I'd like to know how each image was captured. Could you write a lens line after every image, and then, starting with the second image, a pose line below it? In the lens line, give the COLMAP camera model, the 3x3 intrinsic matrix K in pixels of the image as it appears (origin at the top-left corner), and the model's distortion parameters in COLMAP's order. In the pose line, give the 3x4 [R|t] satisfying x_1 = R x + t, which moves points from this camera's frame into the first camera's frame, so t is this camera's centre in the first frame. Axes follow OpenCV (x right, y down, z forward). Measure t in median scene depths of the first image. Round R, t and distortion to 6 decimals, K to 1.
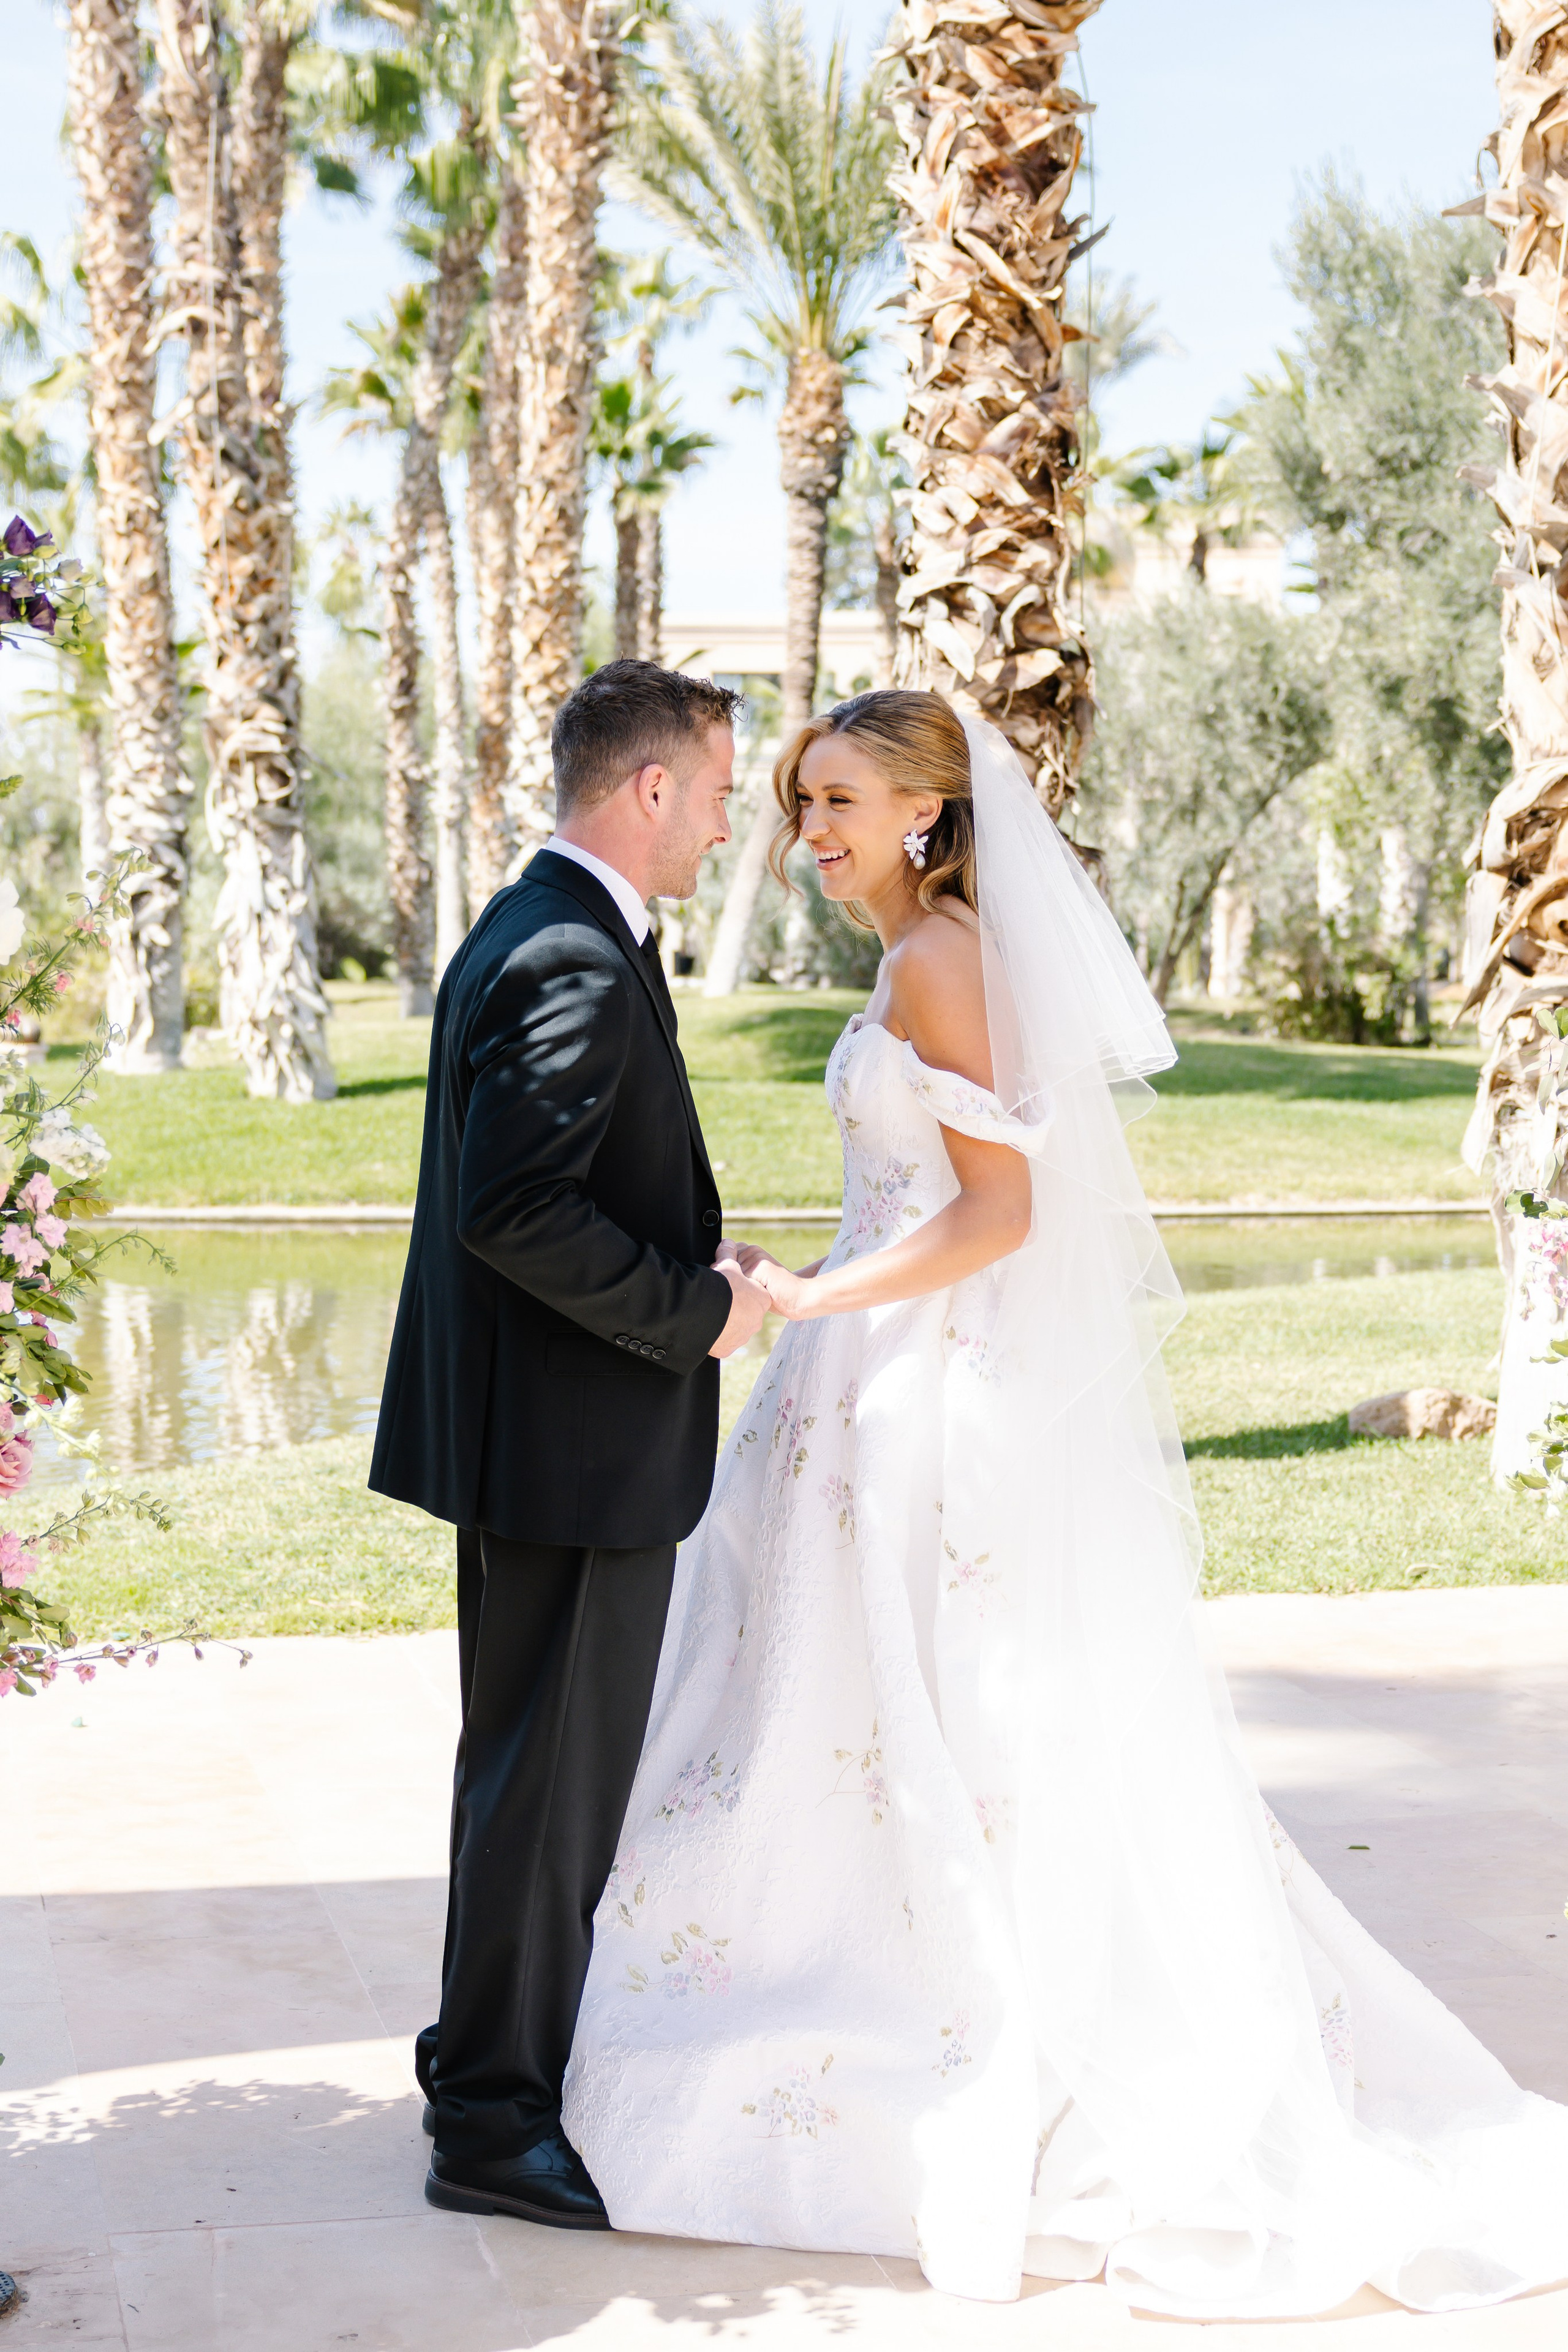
lens RADIAL K [[3738.2, 0, 784.0], [0, 3738.2, 1176.0], [0, 0, 1]] dist [-0.011187, 0.114792]
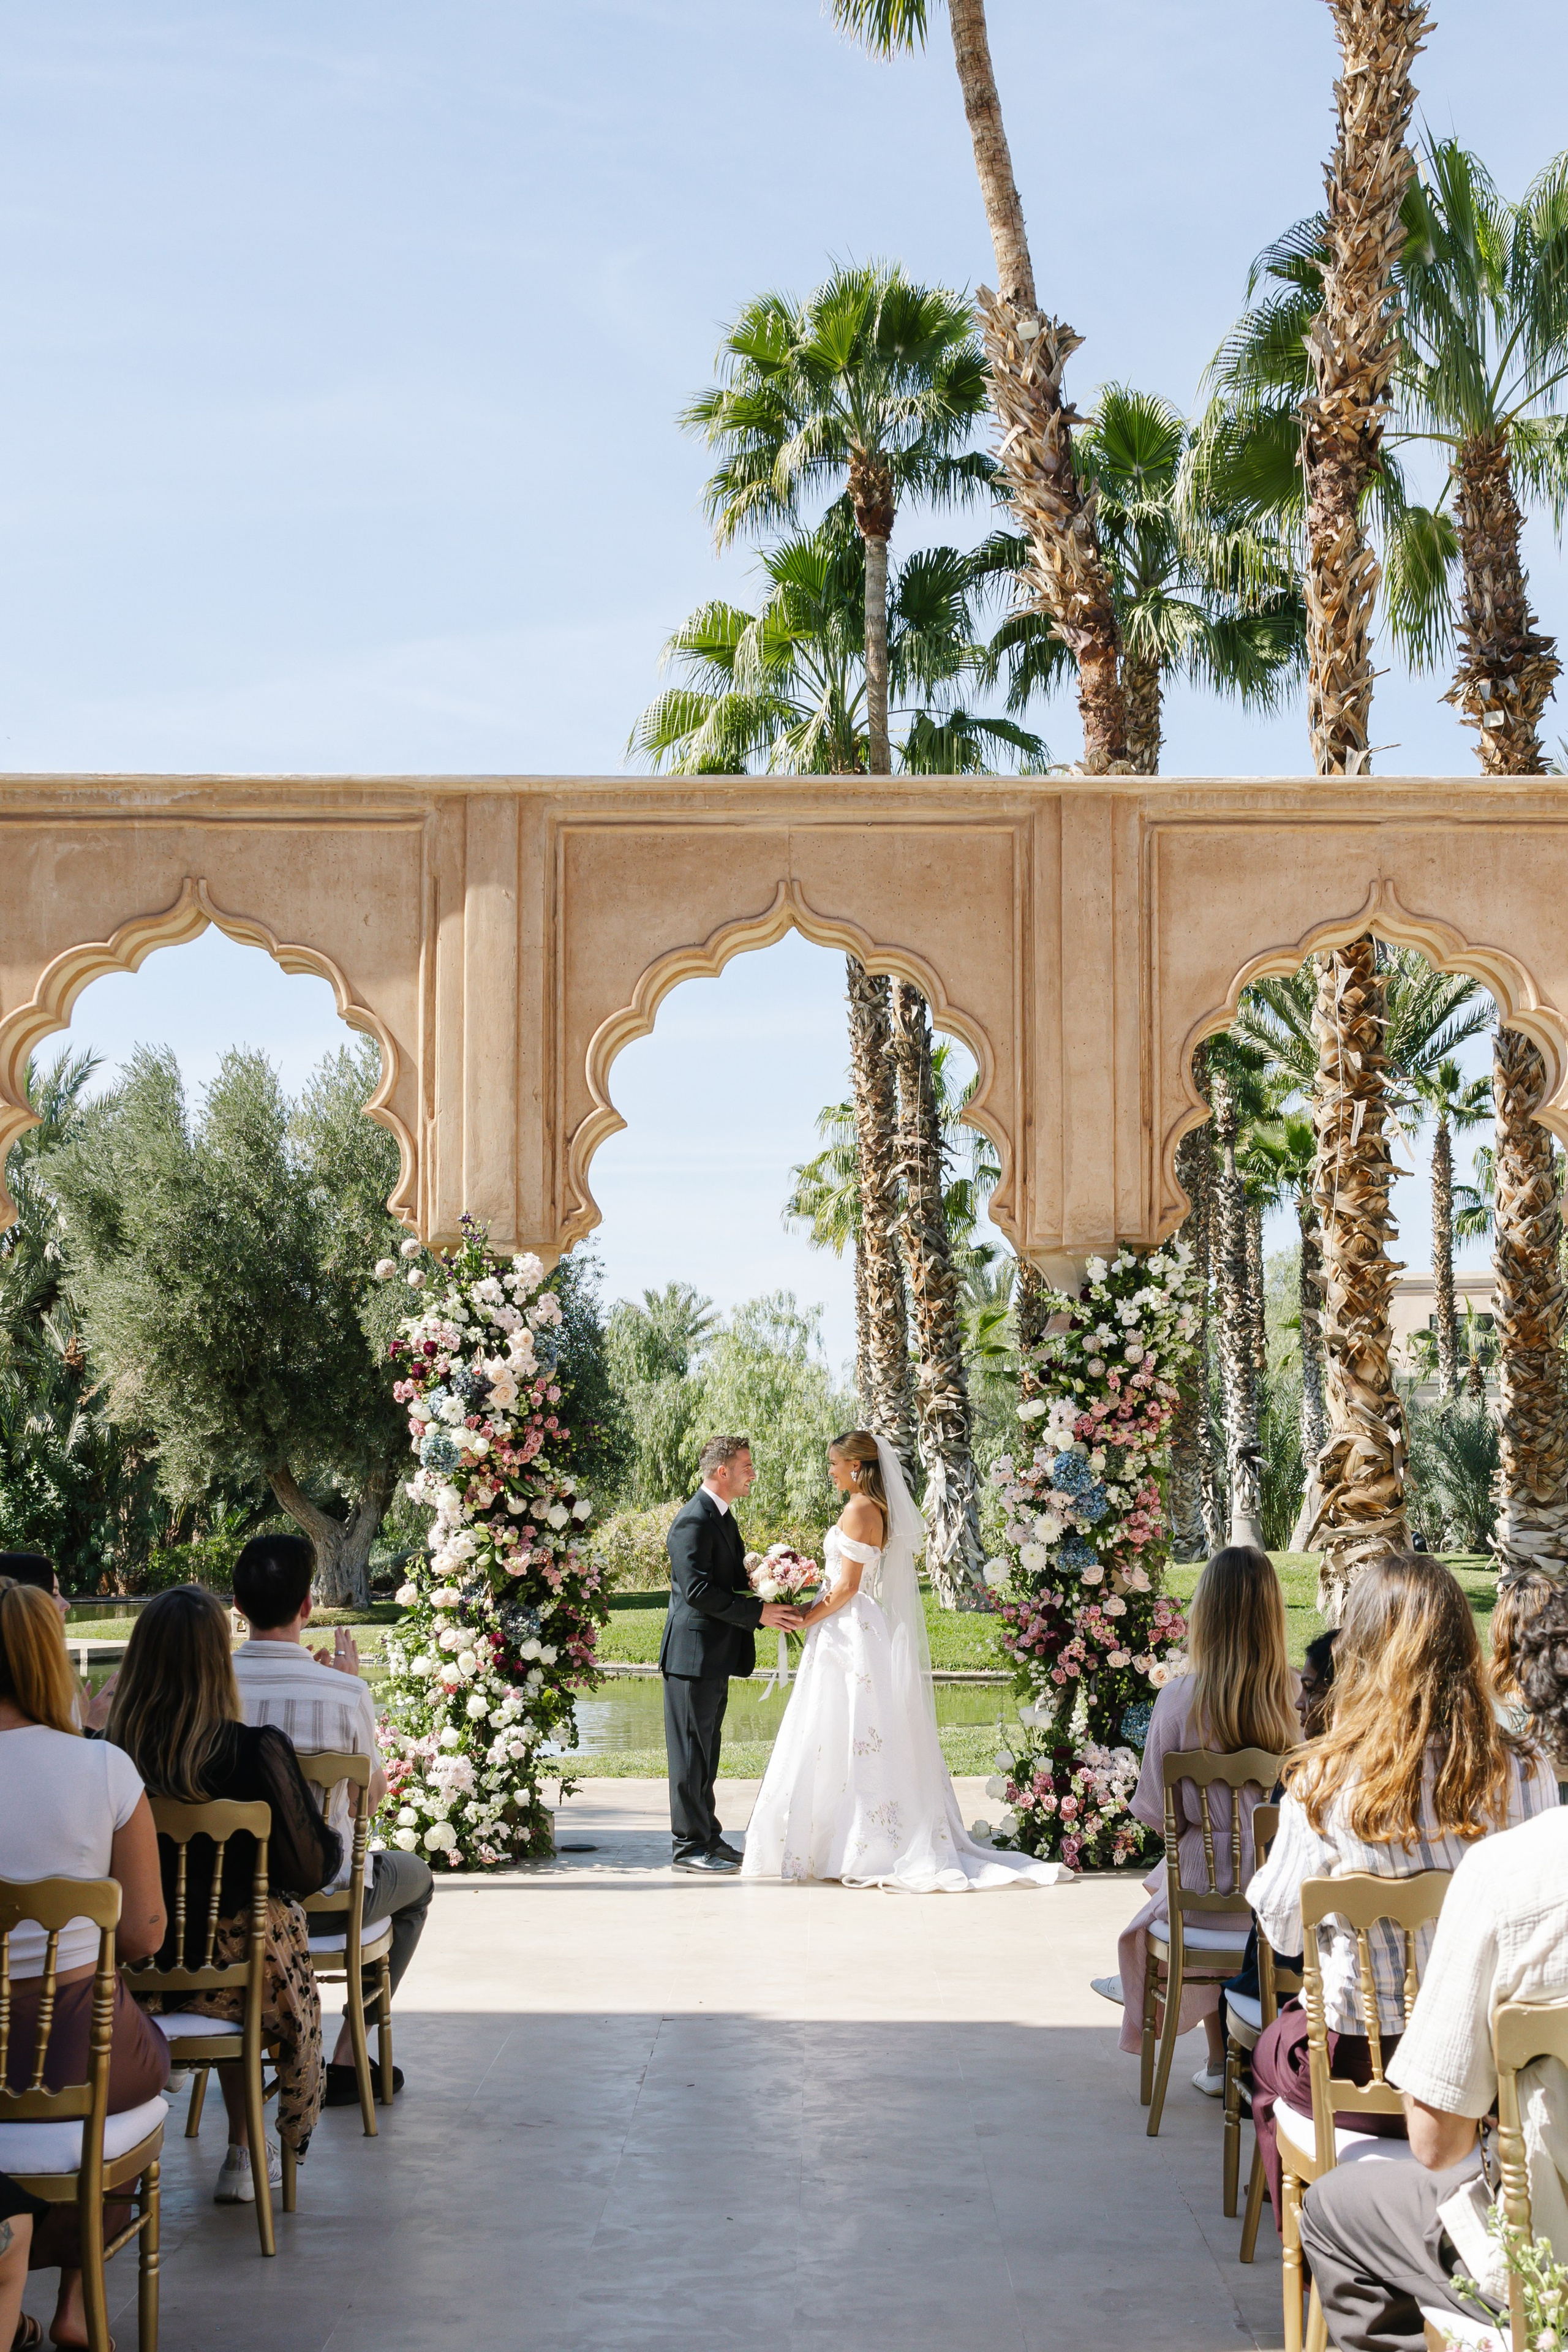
lens RADIAL K [[3059.5, 0, 908.5], [0, 3059.5, 1314.1], [0, 0, 1]] dist [-0.005793, 0.029815]
pose [[0.976456, -0.022320, -0.214557, 0.148818], [-0.005877, 0.991510, -0.129894, 0.026992], [0.215634, 0.128097, 0.968036, -0.386559]]
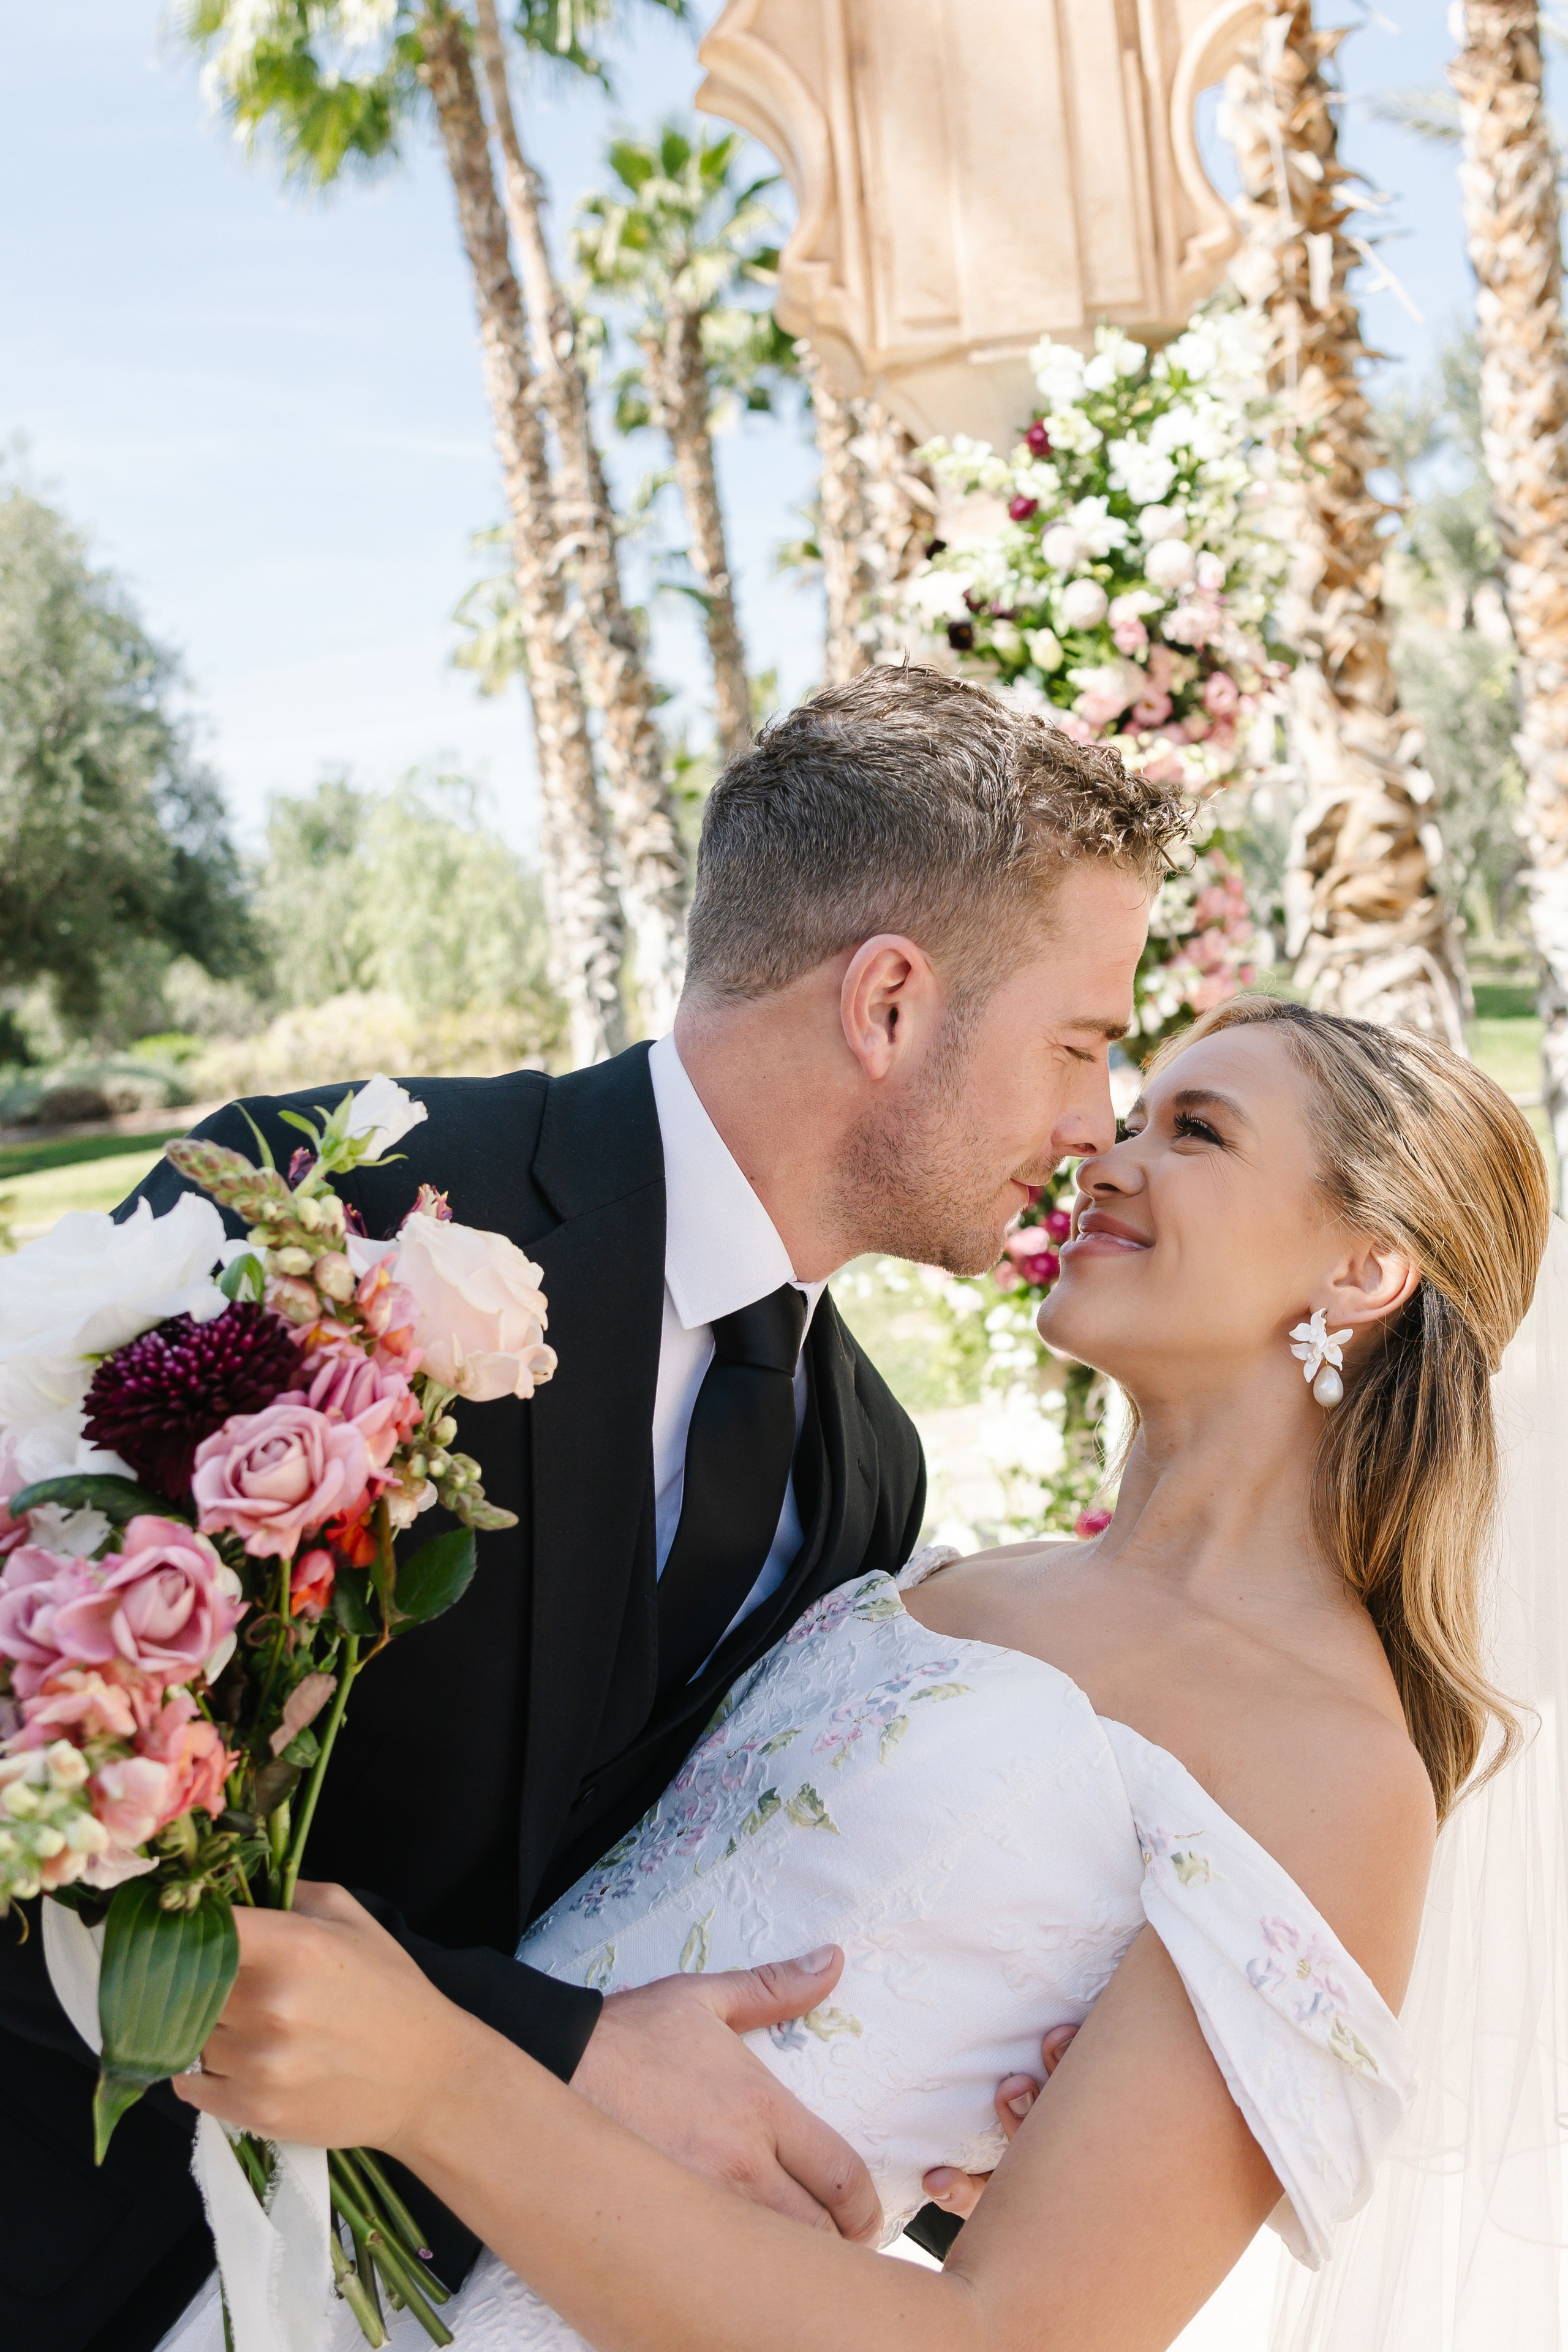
lens RADIAL K [[2958.1, 0, 903.7], [0, 2958.1, 996.9], [0, 0, 1]] dist [-0.004746, 0.016952]
pose [[0.987543, -0.103756, -0.118294, 0.071450], [0.098333, 0.993856, -0.050811, 0.003756], [0.122839, 0.038546, 0.991678, -0.059380]]
